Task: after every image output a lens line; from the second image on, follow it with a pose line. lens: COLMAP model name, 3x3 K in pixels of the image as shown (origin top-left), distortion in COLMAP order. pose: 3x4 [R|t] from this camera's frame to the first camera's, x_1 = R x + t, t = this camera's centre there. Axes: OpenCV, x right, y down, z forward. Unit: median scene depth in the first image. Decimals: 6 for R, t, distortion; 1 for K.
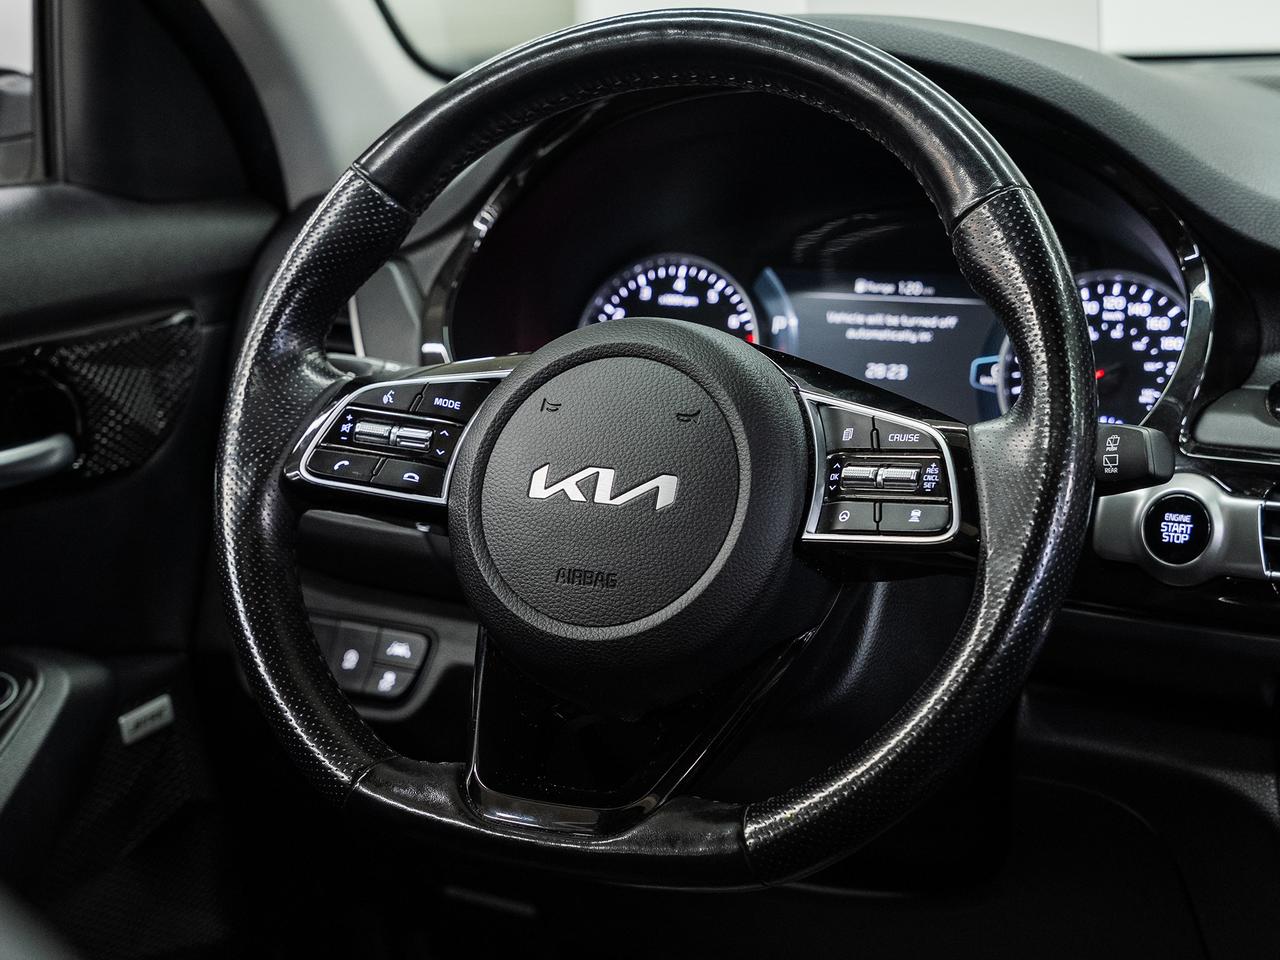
lens RADIAL K [[2581.8, 0, 611.1], [0, 2581.8, 564.0], [0, 0, 1]] dist [0.049951, 0.000000]
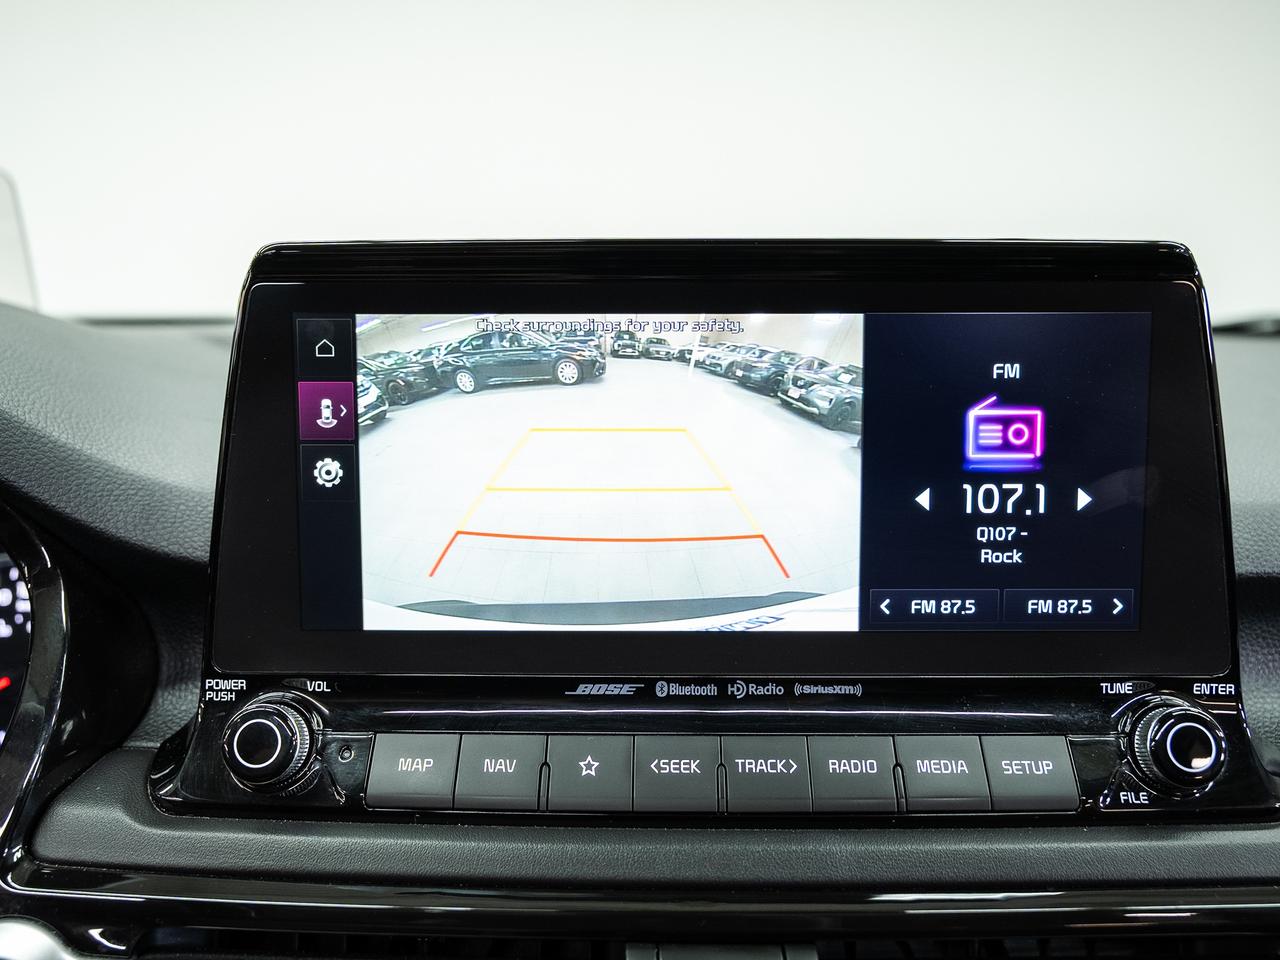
lens RADIAL K [[1066.5, 0, 647.3], [0, 1066.5, 488.8], [0, 0, 1]] dist [-0.003869, -0.016840]
pose [[0.879822, -0.048825, 0.472789, 0.242453], [0.082861, 0.995234, -0.051418, -0.115095], [-0.468025, 0.084414, 0.879674, 0.686277]]
